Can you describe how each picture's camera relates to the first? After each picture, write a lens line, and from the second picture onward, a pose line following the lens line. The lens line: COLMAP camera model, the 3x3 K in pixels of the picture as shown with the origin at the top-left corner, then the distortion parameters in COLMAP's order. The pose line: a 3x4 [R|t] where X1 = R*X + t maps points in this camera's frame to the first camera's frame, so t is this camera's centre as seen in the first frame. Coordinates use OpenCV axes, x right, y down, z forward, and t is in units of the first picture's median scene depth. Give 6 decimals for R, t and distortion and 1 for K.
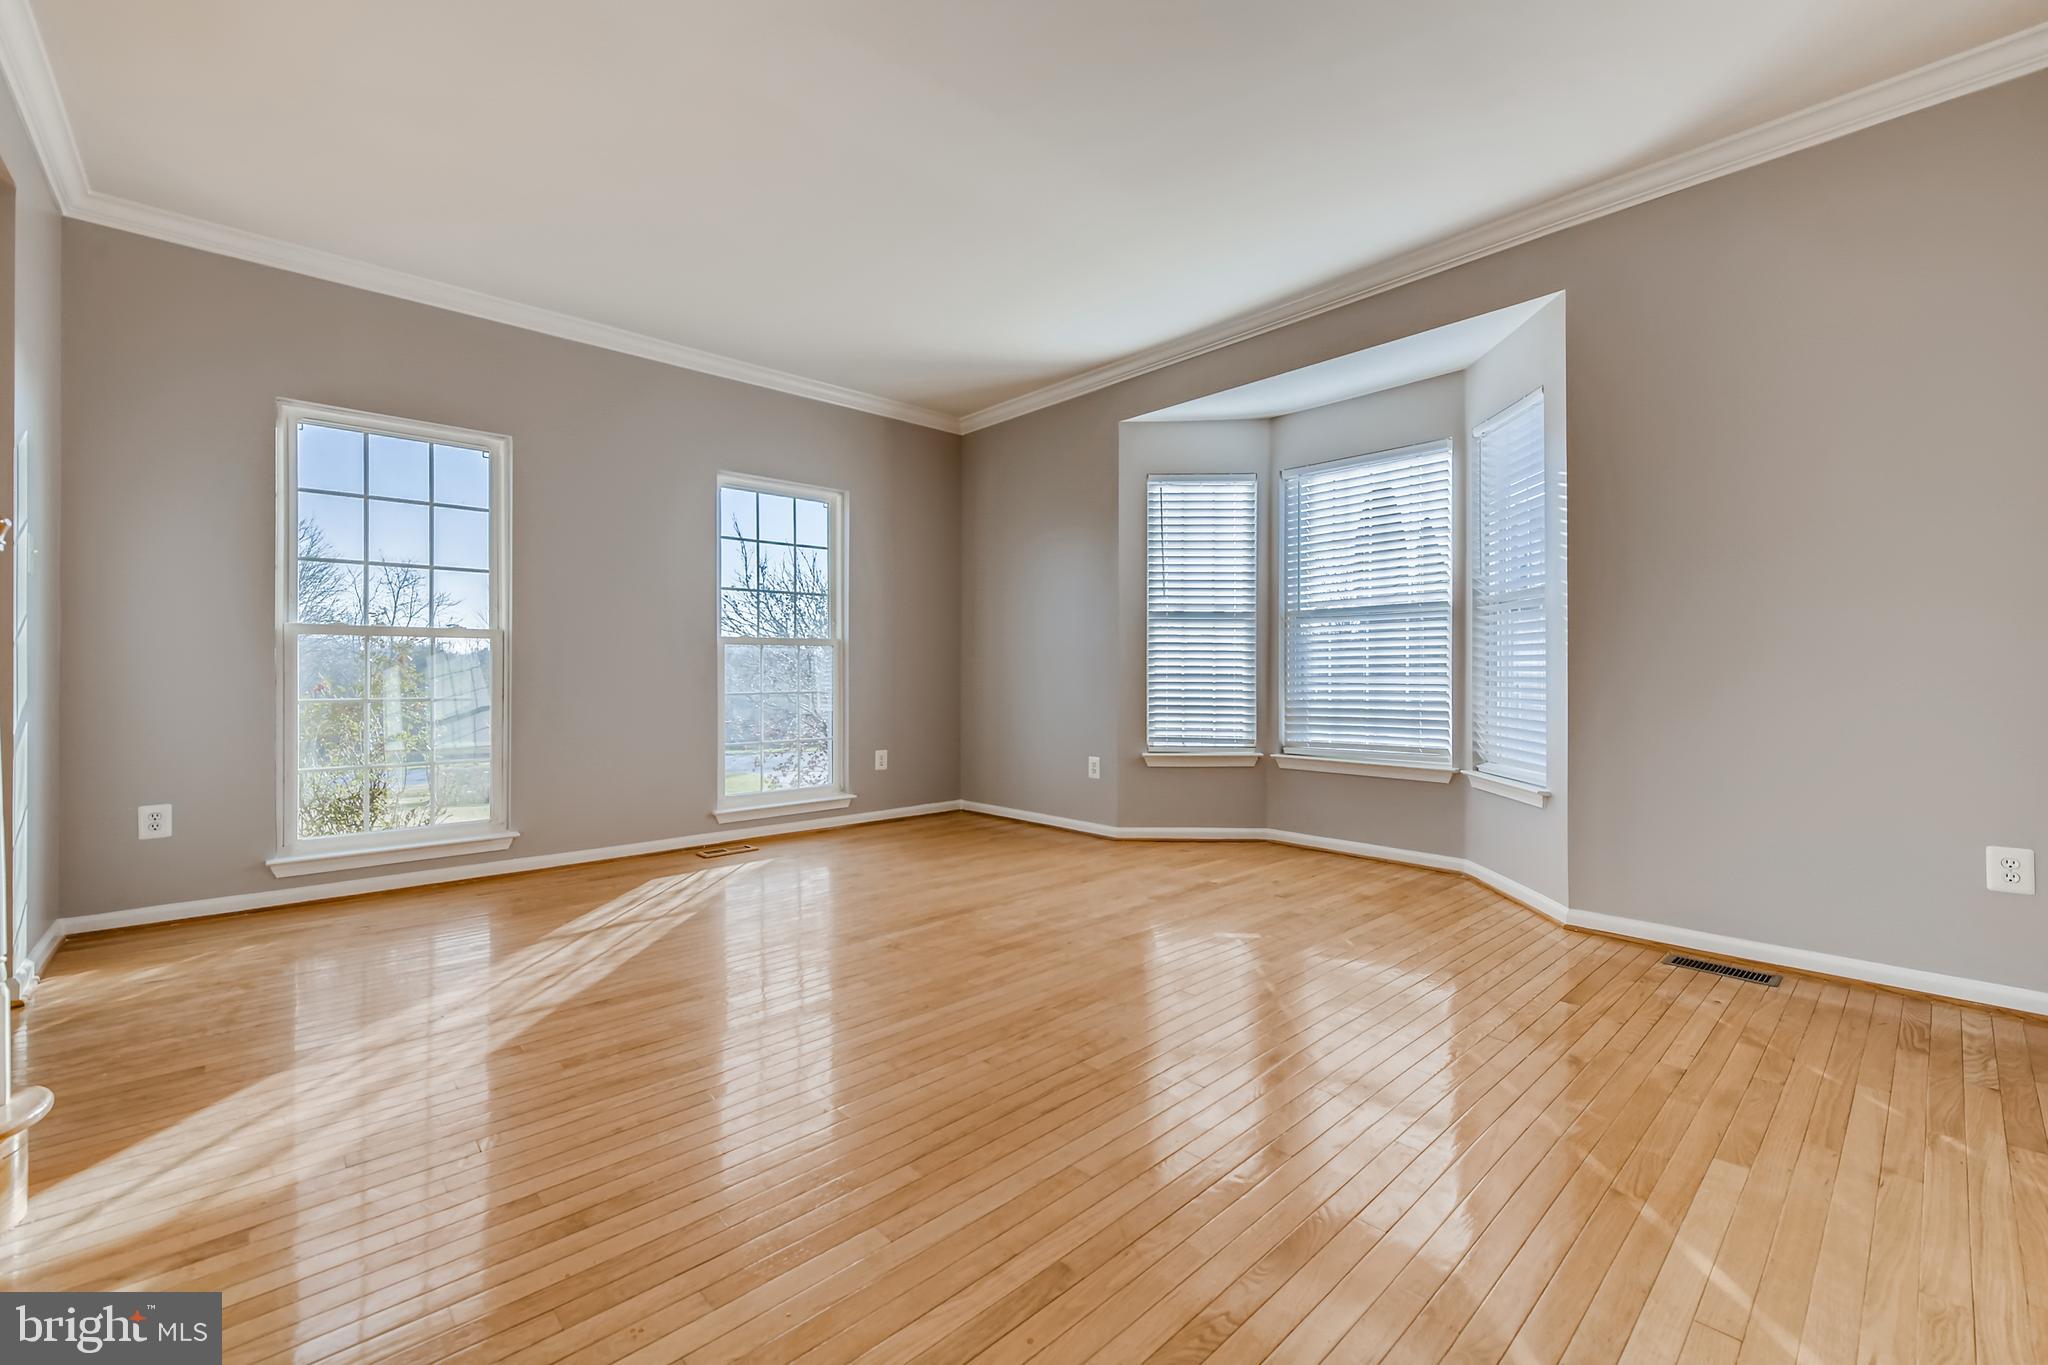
lens RADIAL K [[840.2, 0, 1041.8], [0, 840.2, 666.8], [0, 0, 1]] dist [0.002070, 0.000133]
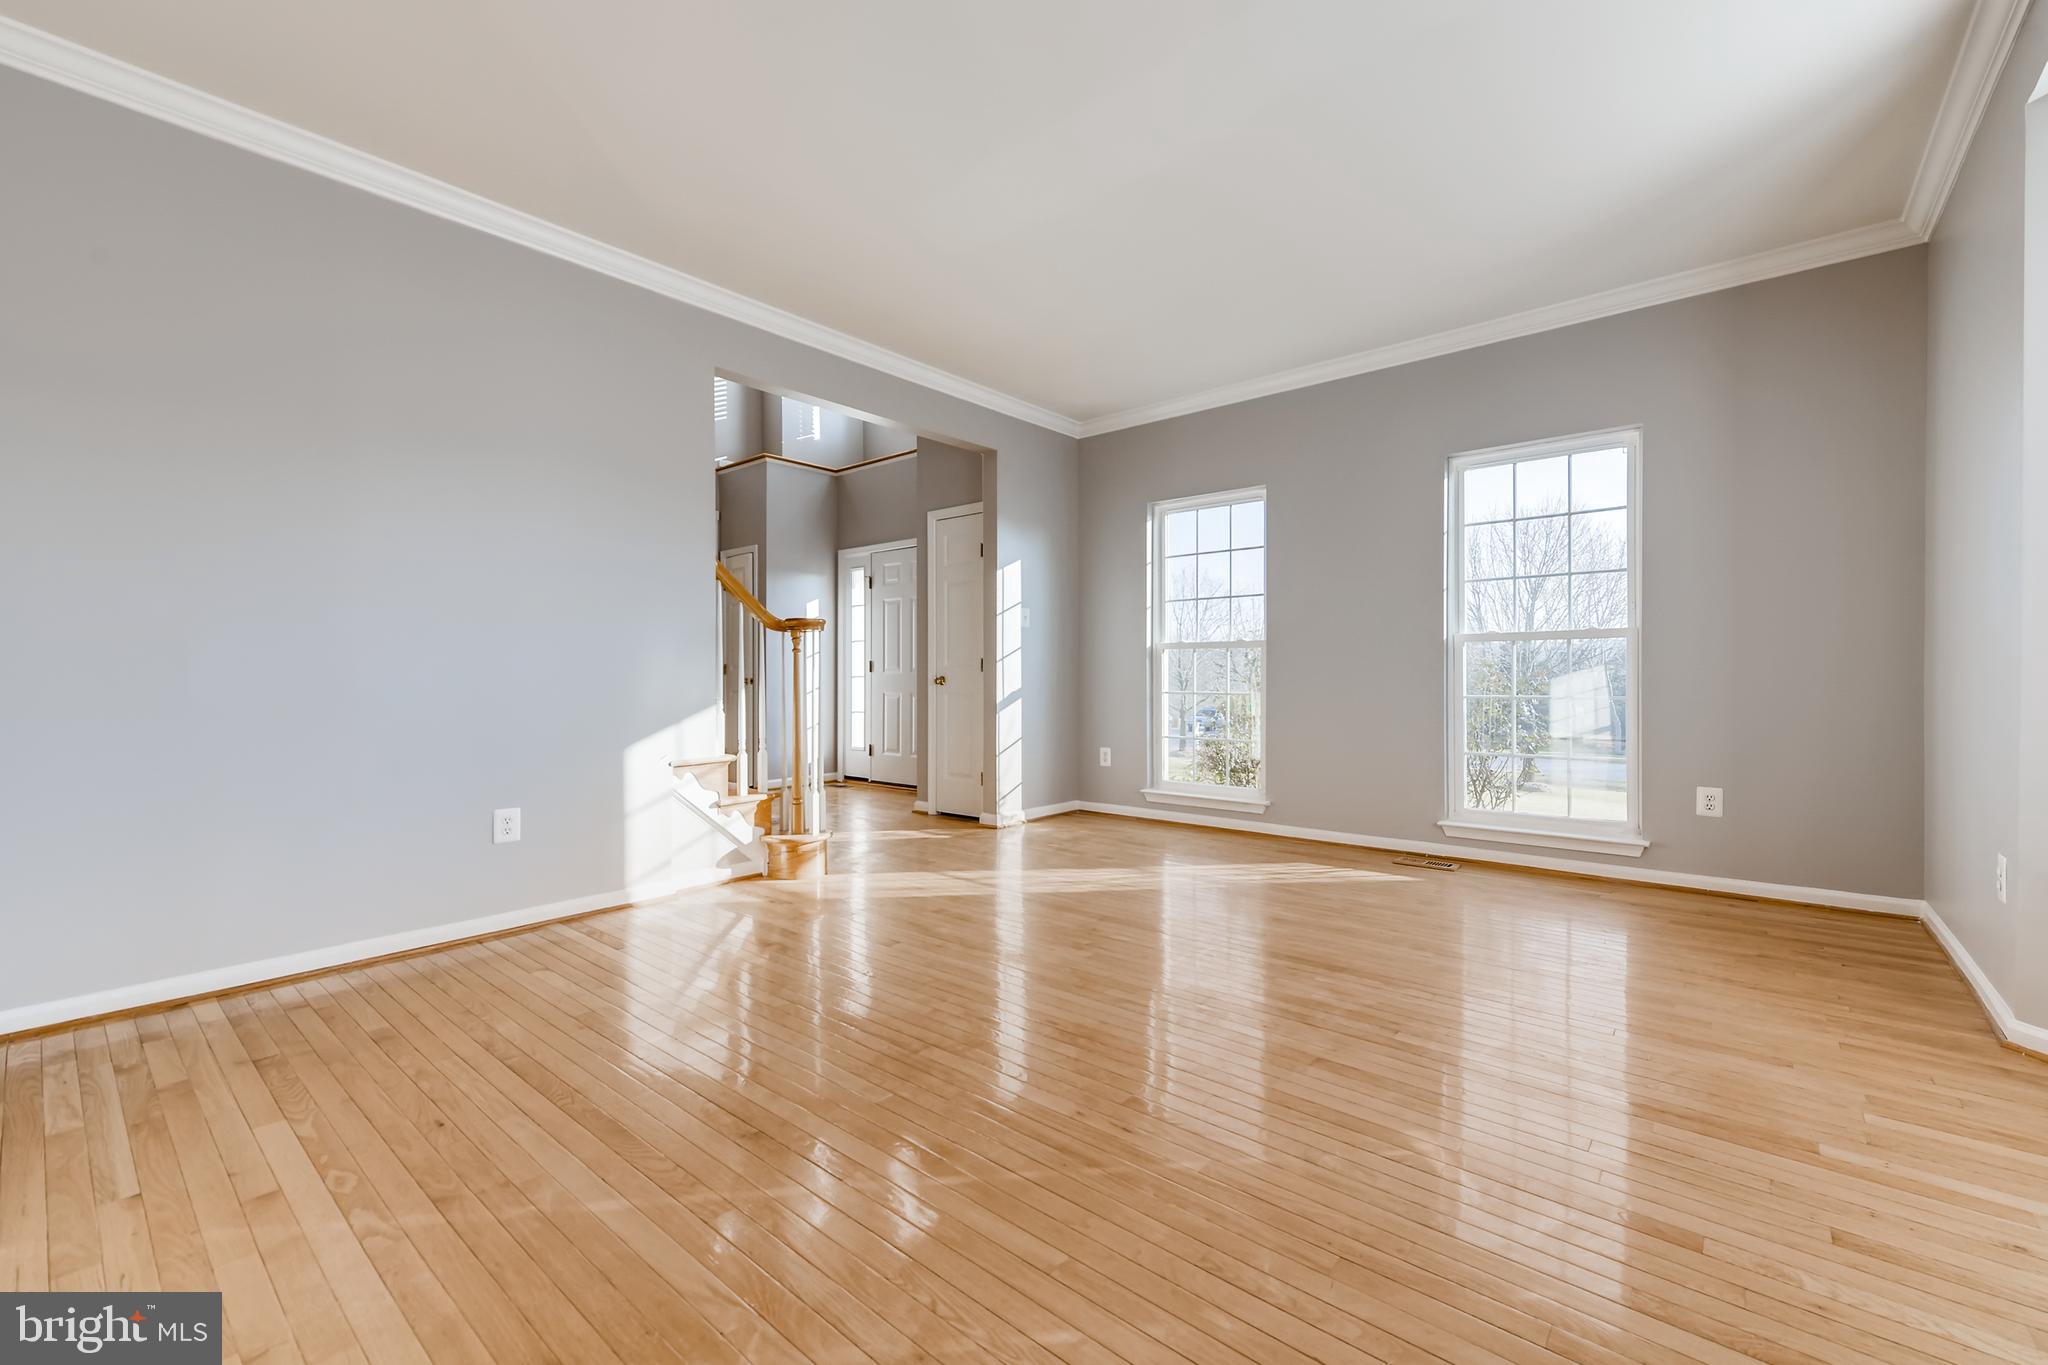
lens RADIAL K [[840.2, 0, 1041.8], [0, 840.2, 666.8], [0, 0, 1]] dist [0.002070, 0.000133]
pose [[0.119210, -0.008460, -0.992833, 0.476780], [0.009510, 0.999928, -0.007378, 0.001796], [0.992824, -0.008562, 0.119281, 0.433736]]
